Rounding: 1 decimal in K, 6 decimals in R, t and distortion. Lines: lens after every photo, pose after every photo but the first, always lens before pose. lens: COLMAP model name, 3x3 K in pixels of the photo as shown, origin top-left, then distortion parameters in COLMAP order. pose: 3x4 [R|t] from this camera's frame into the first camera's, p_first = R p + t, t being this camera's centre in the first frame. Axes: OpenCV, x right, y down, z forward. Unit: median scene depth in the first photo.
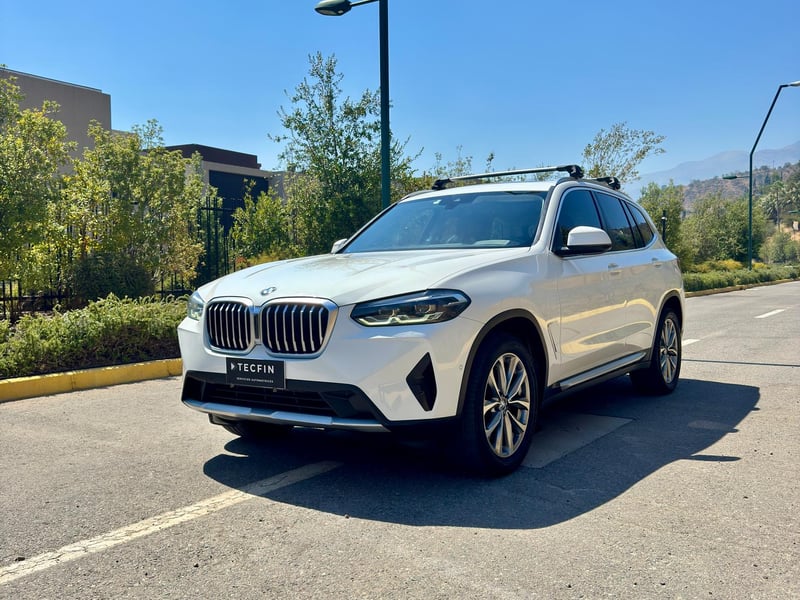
lens RADIAL K [[744.0, 0, 401.3], [0, 744.0, 341.7], [0, 0, 1]] dist [0.108133, -0.222588]
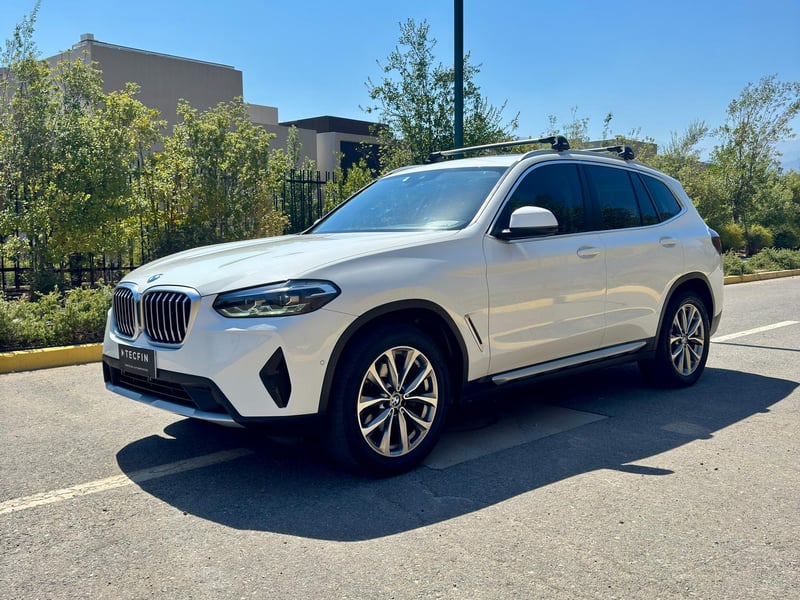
lens RADIAL K [[739.9, 0, 401.7], [0, 739.9, 329.8], [0, 0, 1]] dist [0.132804, -0.268506]
pose [[0.977621, 0.025062, -0.208878, 0.305831], [-0.018560, 0.999282, 0.033033, -0.032998], [0.209556, -0.028417, 0.977384, 0.080216]]
